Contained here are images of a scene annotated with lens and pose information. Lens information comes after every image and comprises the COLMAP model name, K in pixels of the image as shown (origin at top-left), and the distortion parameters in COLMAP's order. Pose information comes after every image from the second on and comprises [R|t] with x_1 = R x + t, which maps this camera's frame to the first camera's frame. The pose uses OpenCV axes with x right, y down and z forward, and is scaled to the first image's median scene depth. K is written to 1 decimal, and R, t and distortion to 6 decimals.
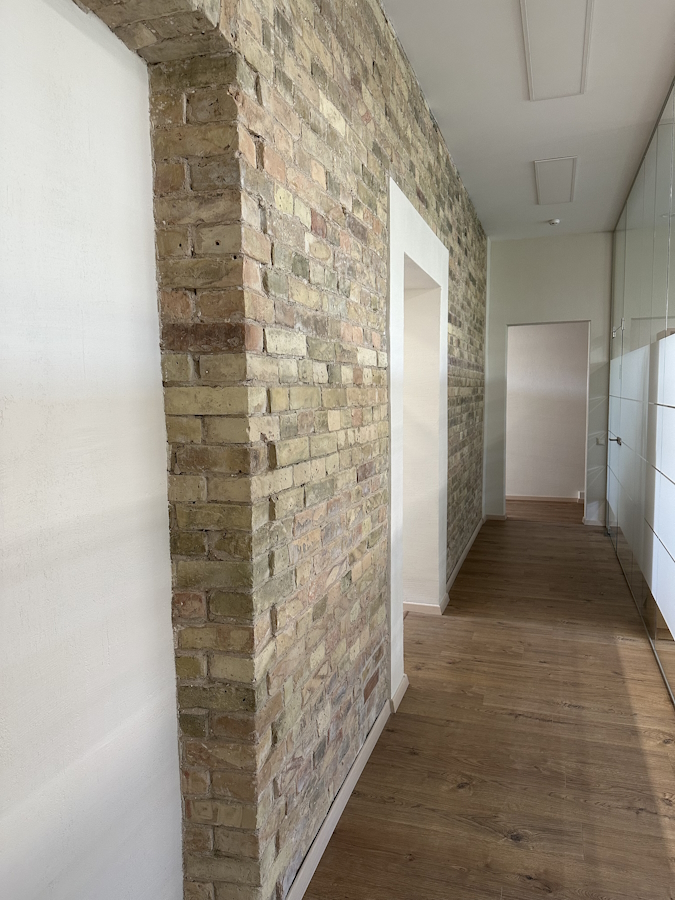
lens RADIAL K [[635.7, 0, 336.7], [0, 635.7, 448.0], [0, 0, 1]] dist [-0.001083, 0.000094]
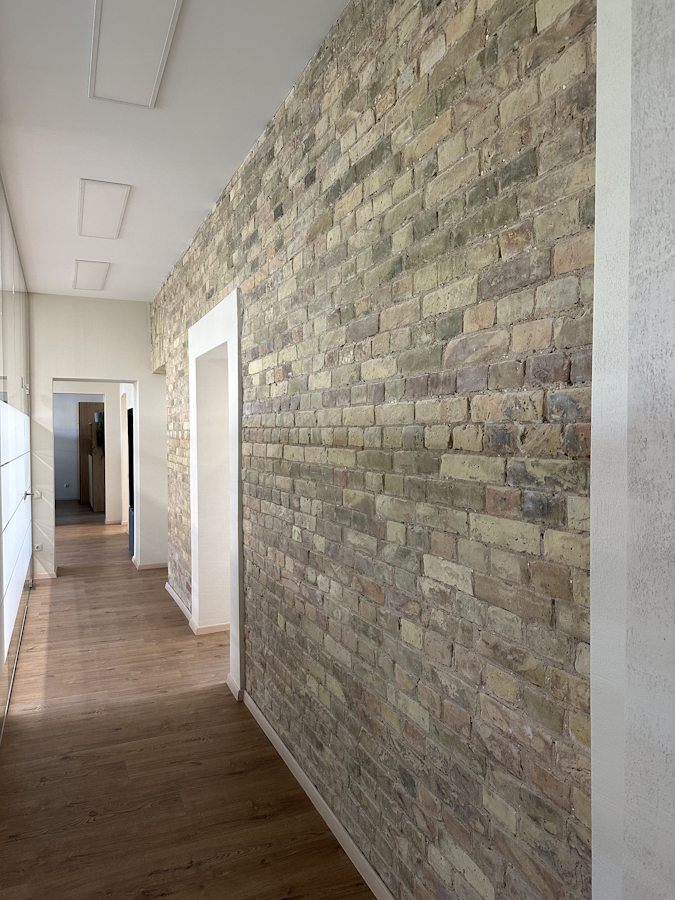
lens RADIAL K [[635.7, 0, 335.8], [0, 635.7, 451.0], [0, 0, 1]] dist [-0.001083, 0.000094]
pose [[-0.742788, 0.028131, -0.668936, 0.830022], [-0.059986, 0.992303, 0.108339, -0.241428], [0.666835, 0.120599, -0.735383, 2.187817]]
